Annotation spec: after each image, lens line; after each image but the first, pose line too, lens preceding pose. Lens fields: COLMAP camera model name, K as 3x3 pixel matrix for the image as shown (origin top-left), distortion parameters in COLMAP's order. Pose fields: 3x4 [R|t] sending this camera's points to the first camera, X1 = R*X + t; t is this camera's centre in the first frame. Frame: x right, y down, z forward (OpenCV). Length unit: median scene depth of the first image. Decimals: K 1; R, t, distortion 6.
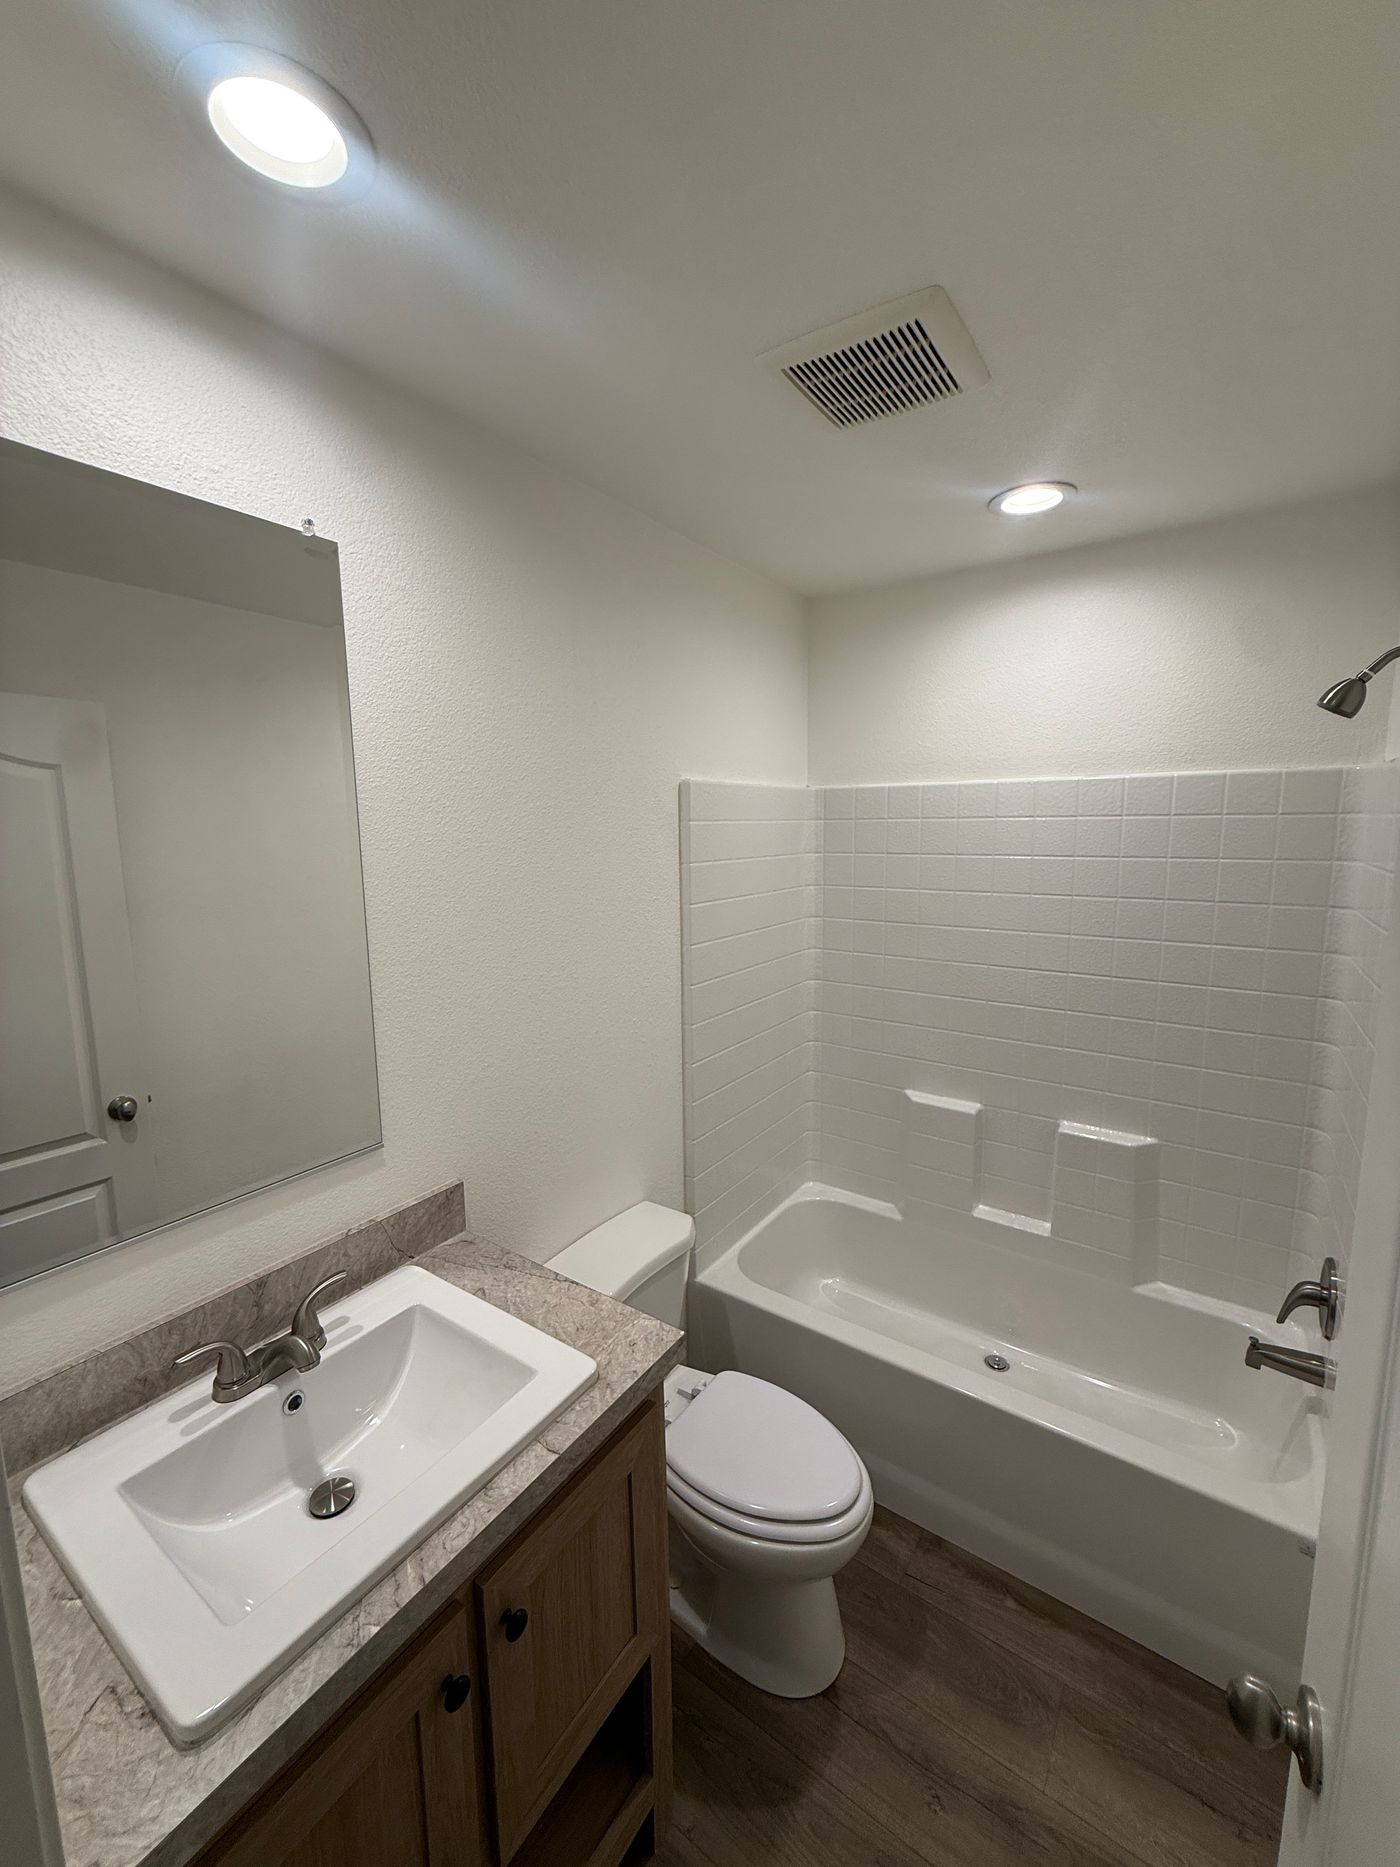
lens RADIAL K [[743.4, 0, 703.6], [0, 743.4, 947.0], [0, 0, 1]] dist [0.001719, -0.000020]
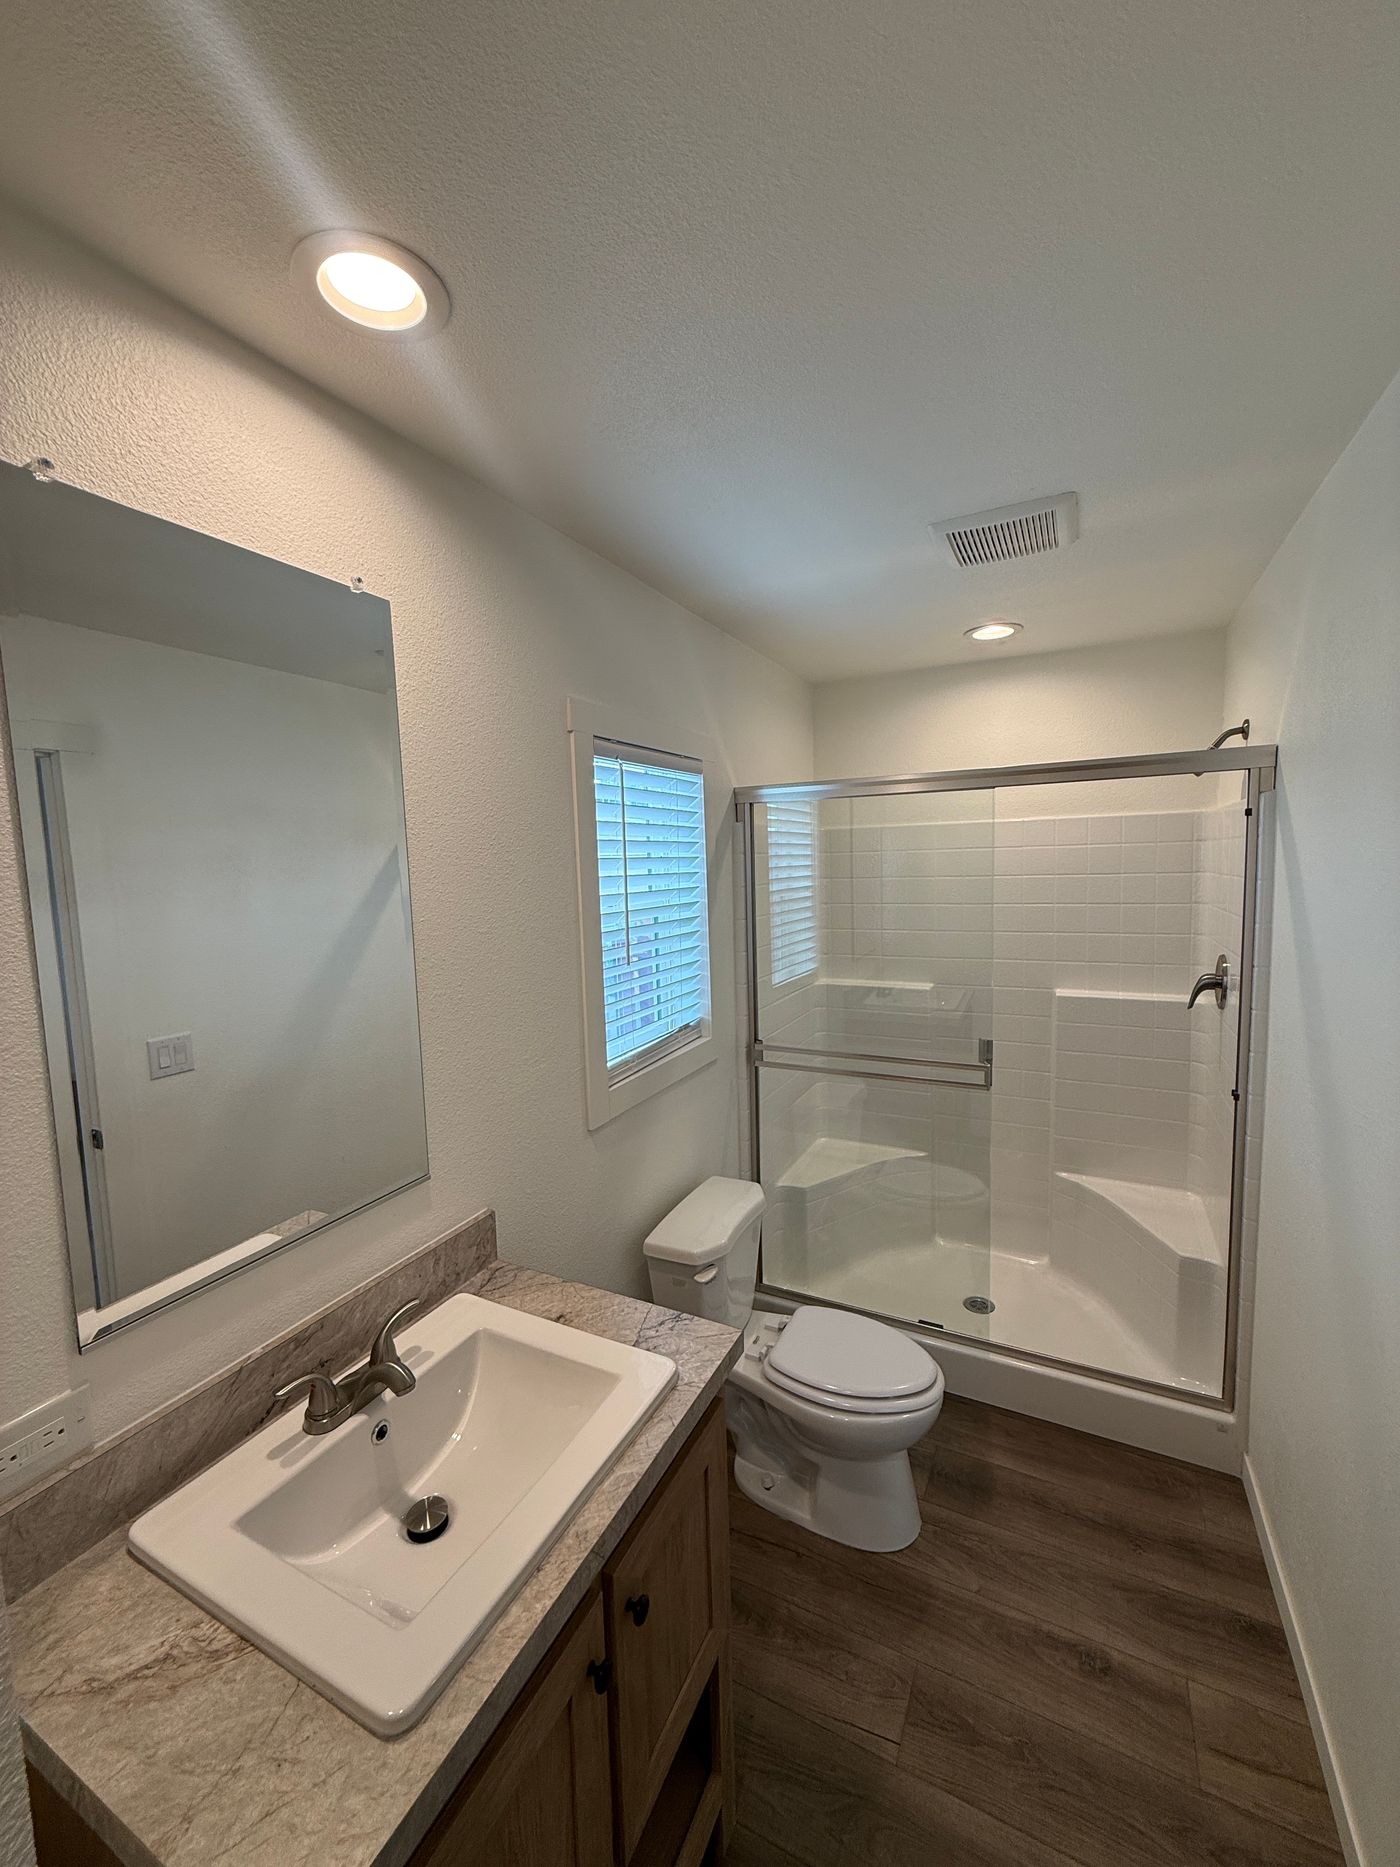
lens RADIAL K [[743.4, 0, 704.7], [0, 743.4, 946.8], [0, 0, 1]] dist [0.001719, -0.000020]
pose [[0.990185, -0.021971, 0.138027, -0.242681], [0.029781, 0.998054, -0.054779, 0.025765], [-0.136555, 0.058352, 0.988912, -0.097226]]
